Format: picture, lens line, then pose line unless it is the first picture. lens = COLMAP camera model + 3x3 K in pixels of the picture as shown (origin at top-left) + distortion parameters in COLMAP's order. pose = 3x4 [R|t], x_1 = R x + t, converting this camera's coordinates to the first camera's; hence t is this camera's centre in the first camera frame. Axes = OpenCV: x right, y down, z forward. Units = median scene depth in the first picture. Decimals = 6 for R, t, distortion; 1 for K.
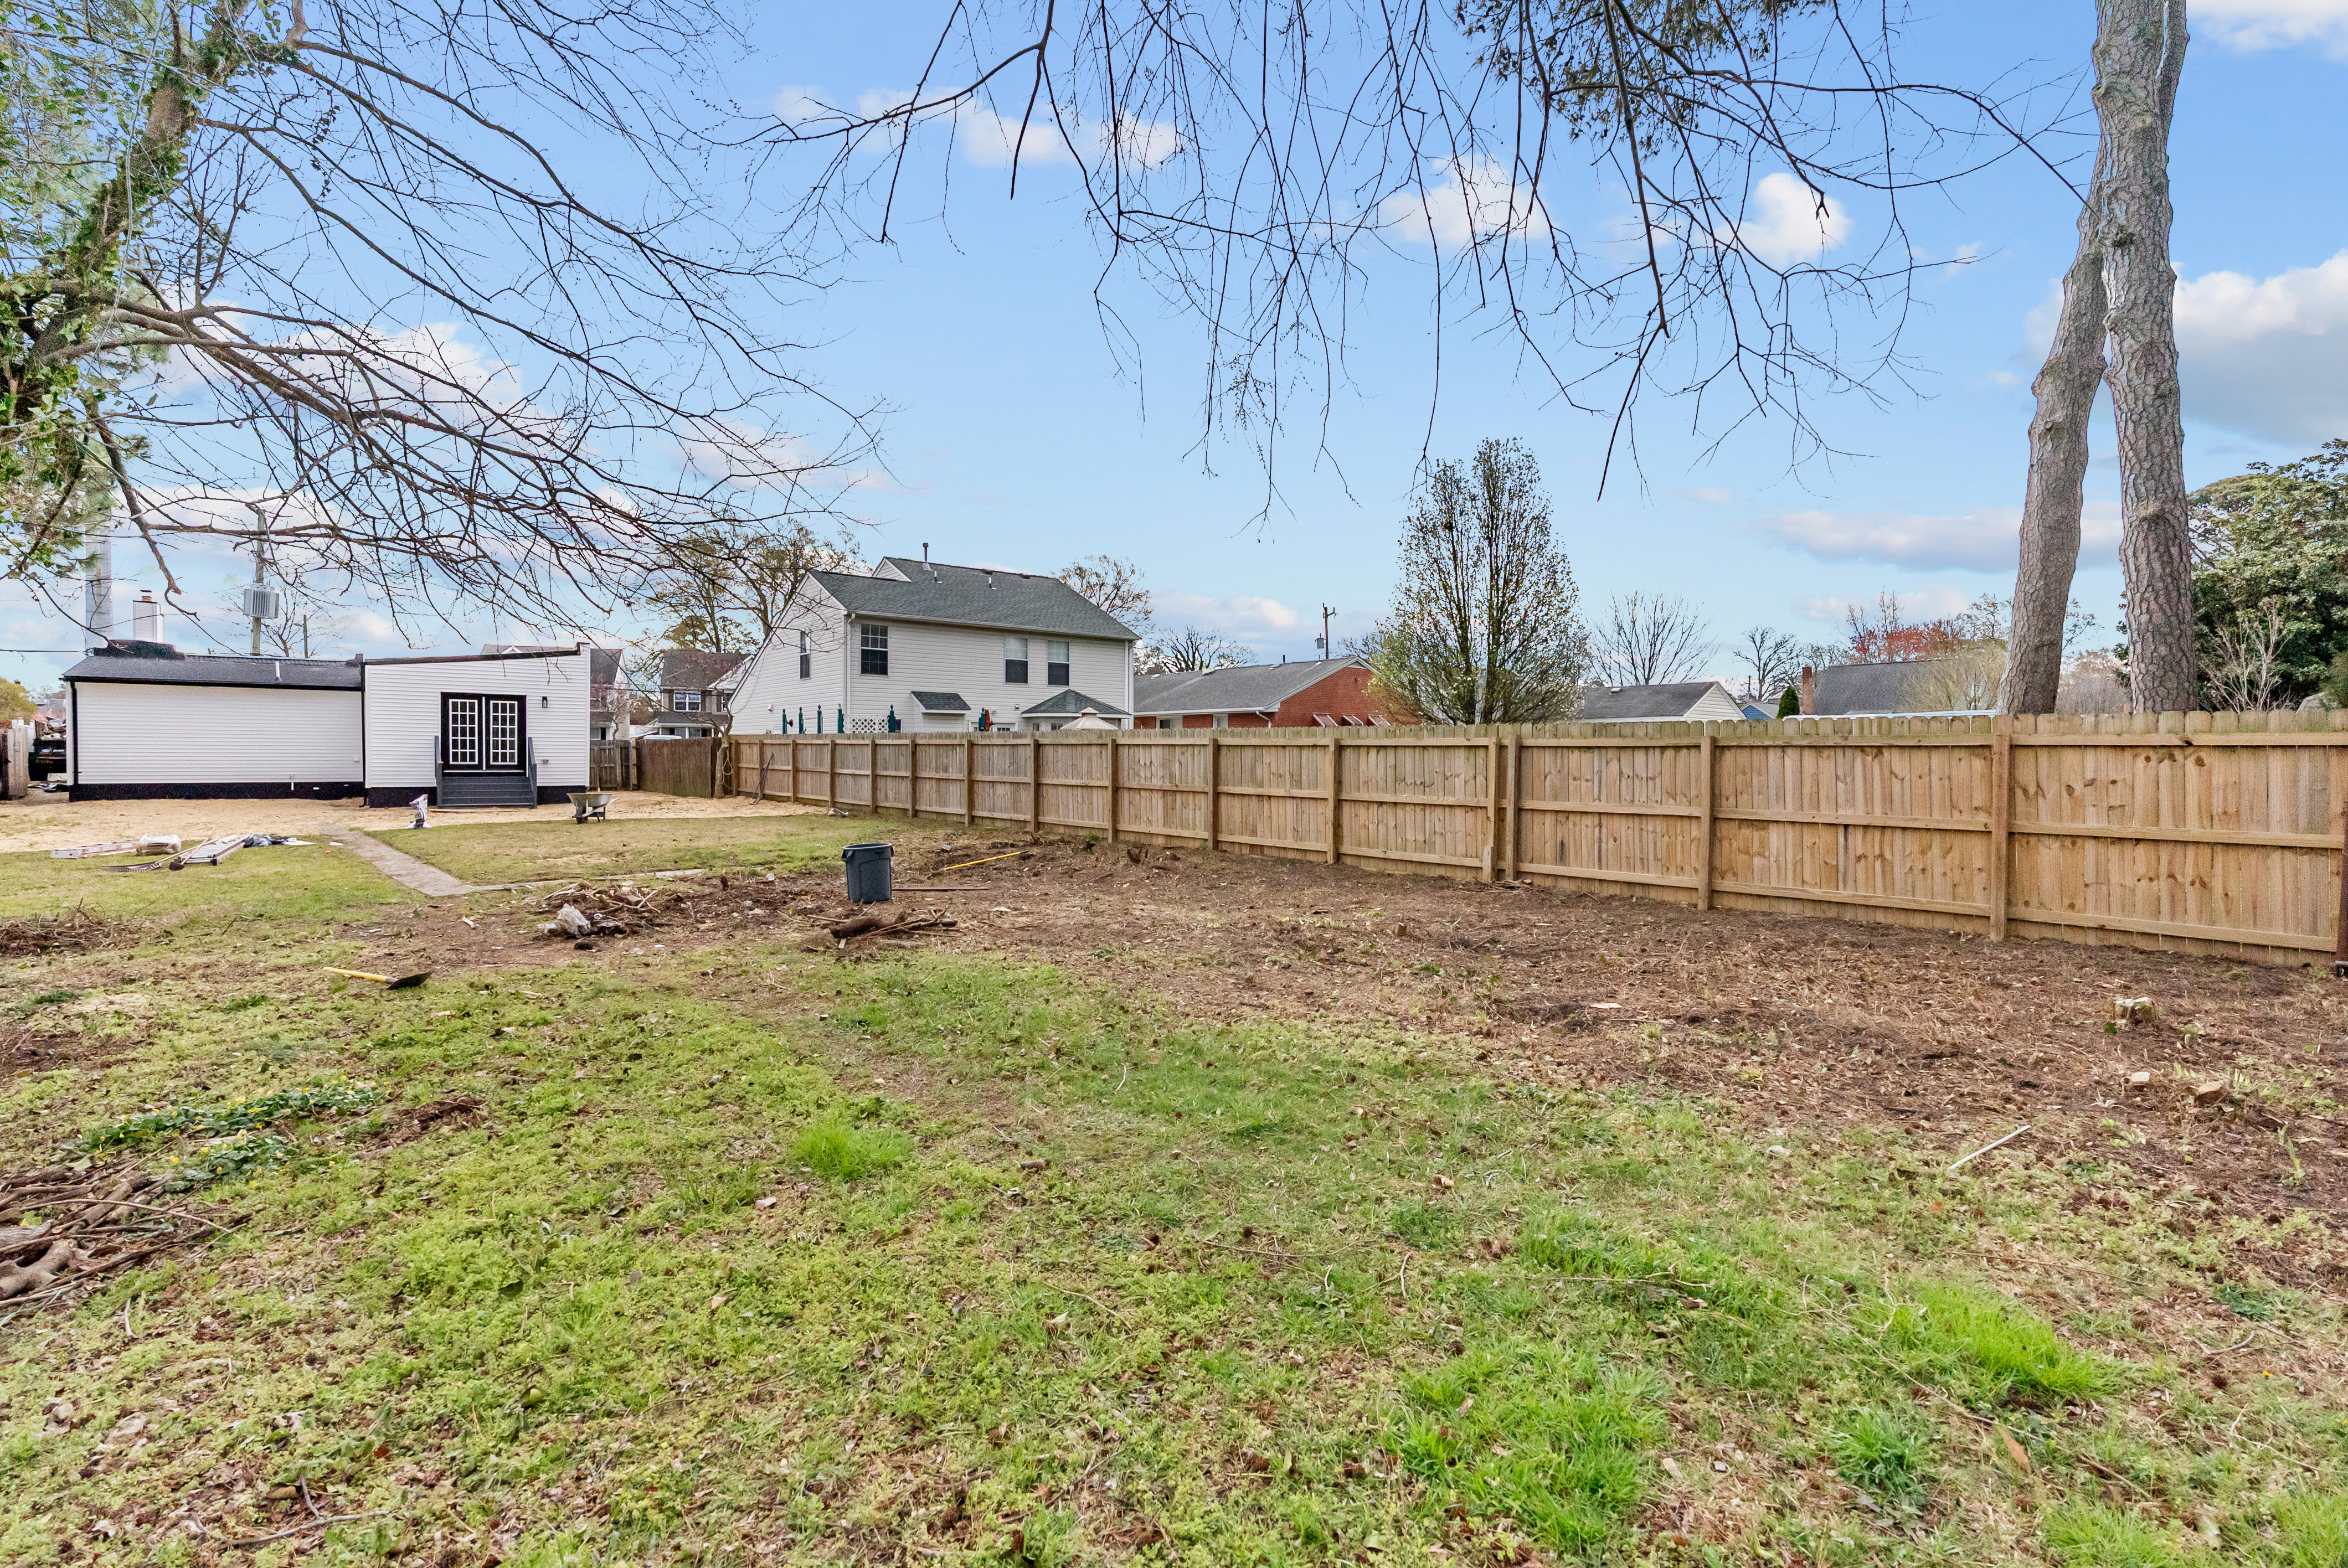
lens RADIAL K [[1075.5, 0, 1171.9], [0, 1075.5, 774.4], [0, 0, 1]] dist [-0.000967, 0.001265]
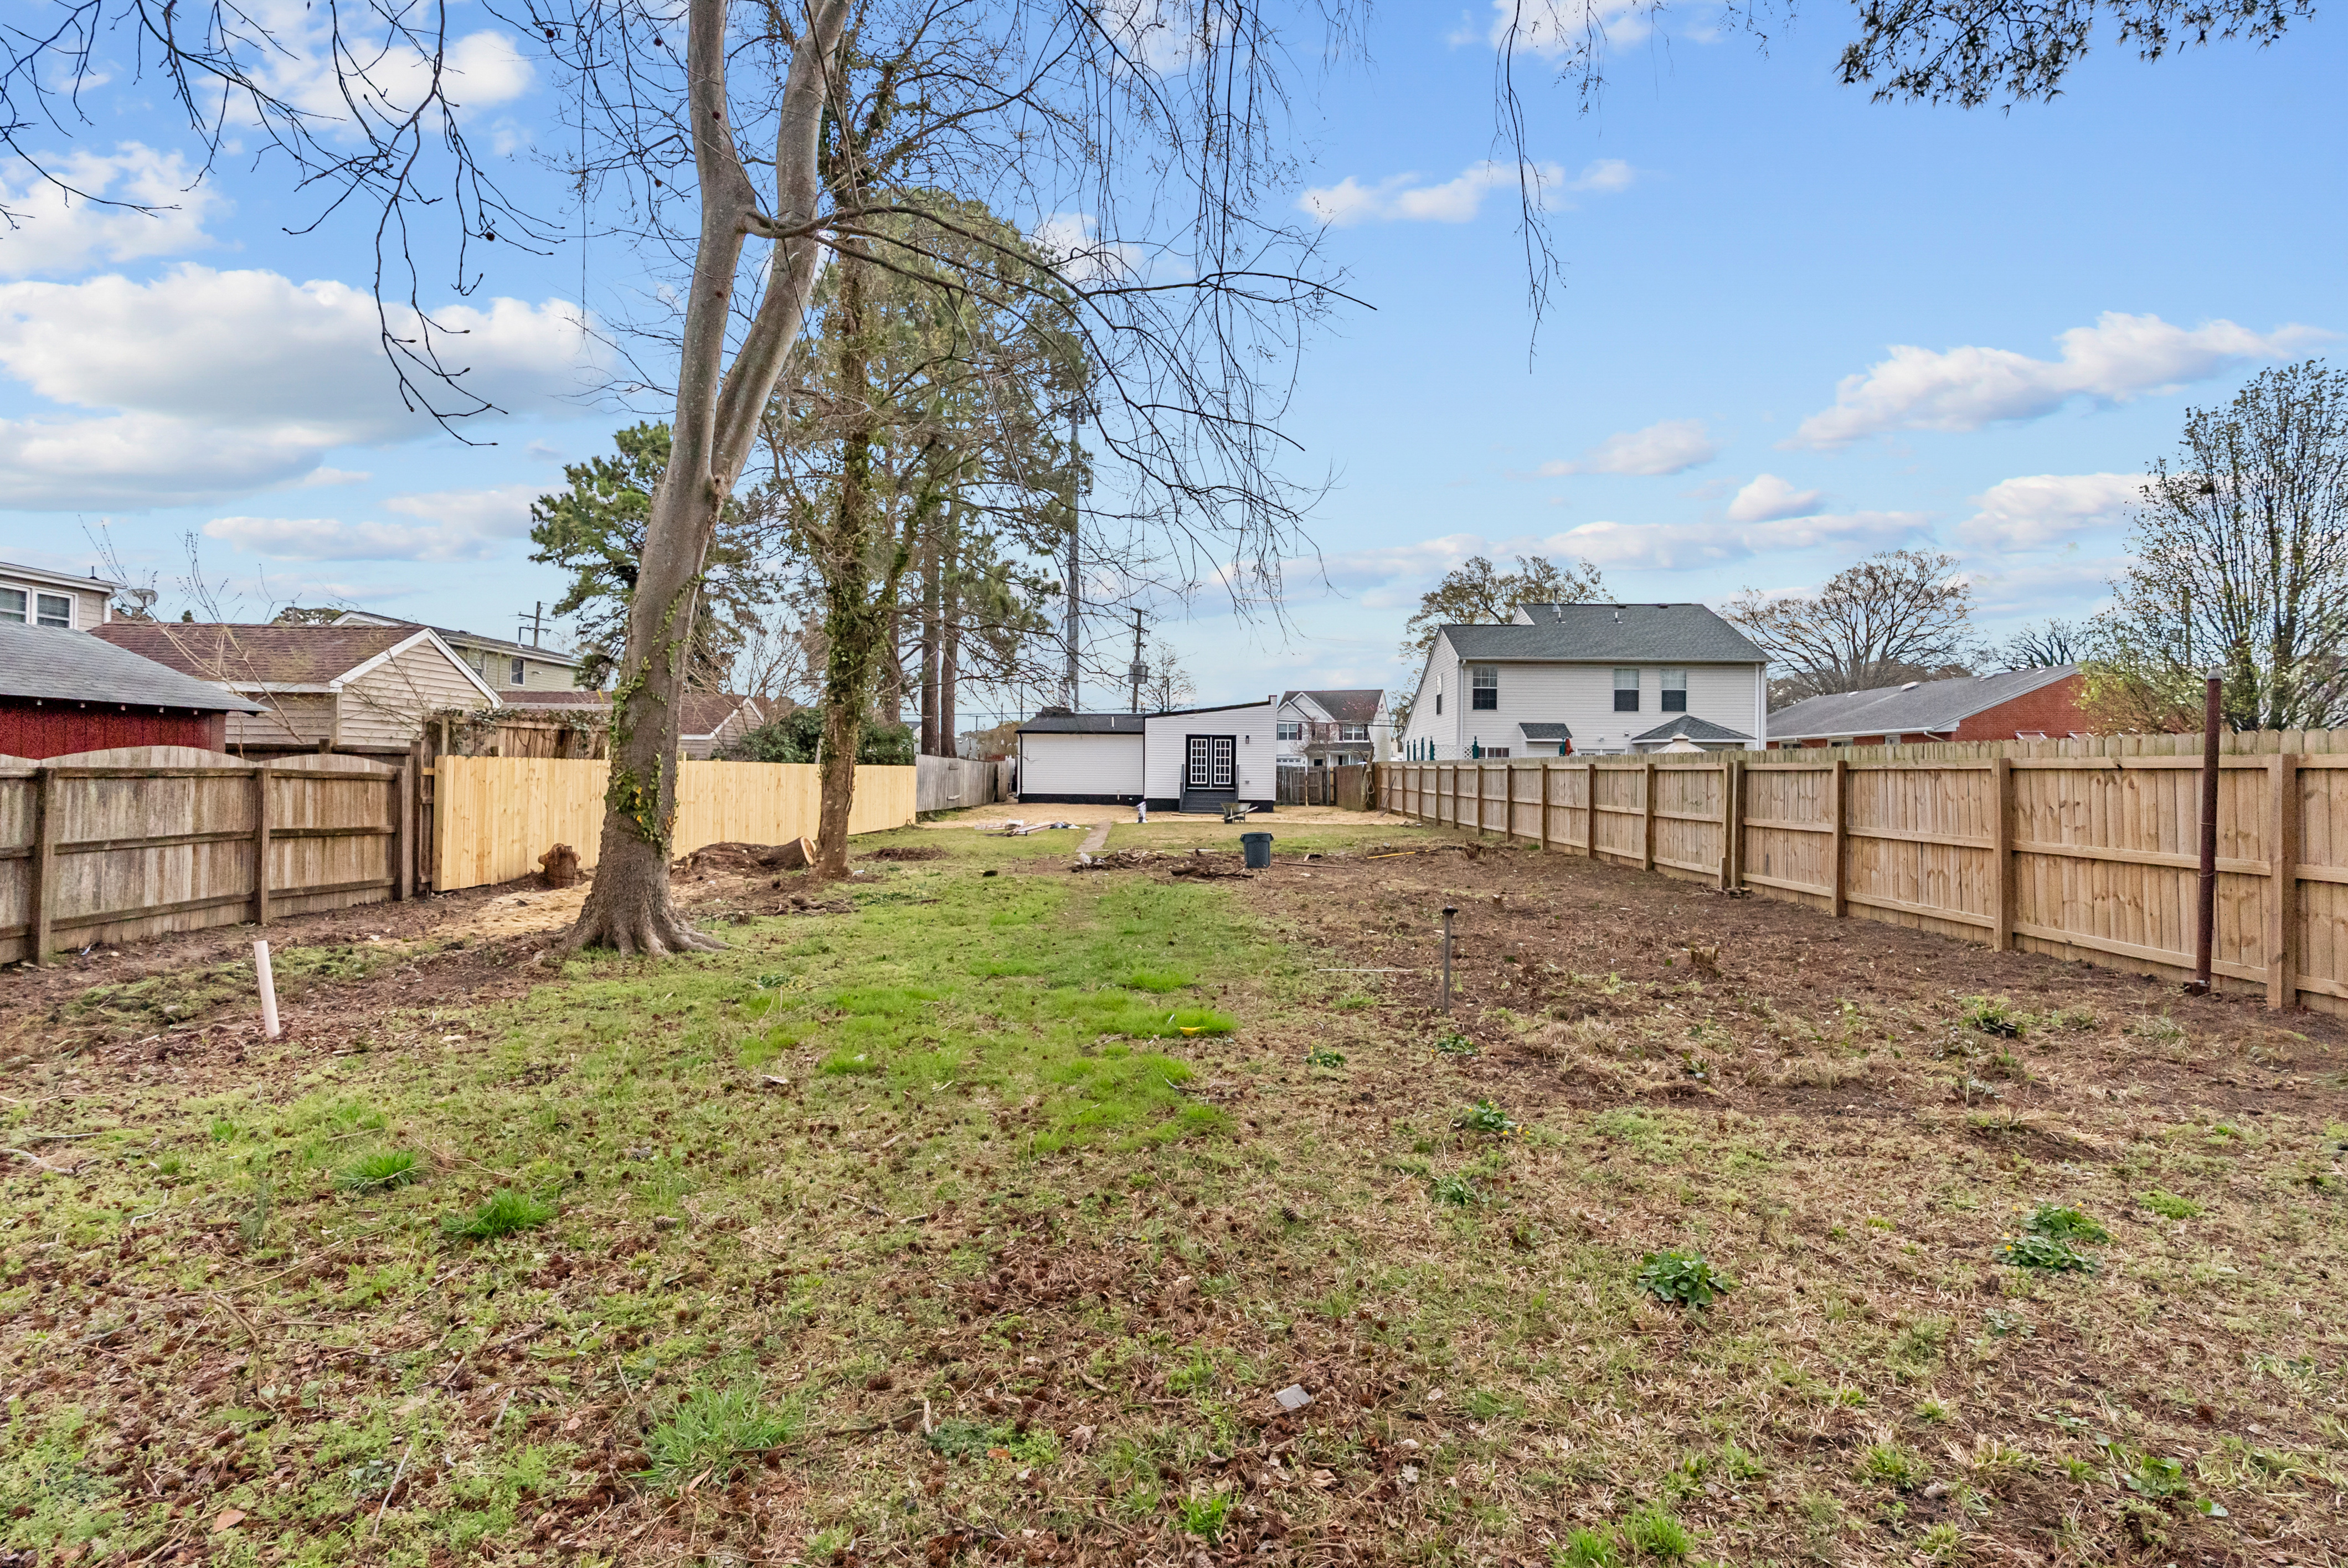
lens RADIAL K [[1075.5, 0, 1157.1], [0, 1075.5, 766.7], [0, 0, 1]] dist [-0.000967, 0.001265]
pose [[0.741848, -0.003595, -0.670559, 0.265993], [-0.016857, 0.999570, -0.024007, 0.003213], [0.670357, 0.029113, 0.741468, -0.111509]]
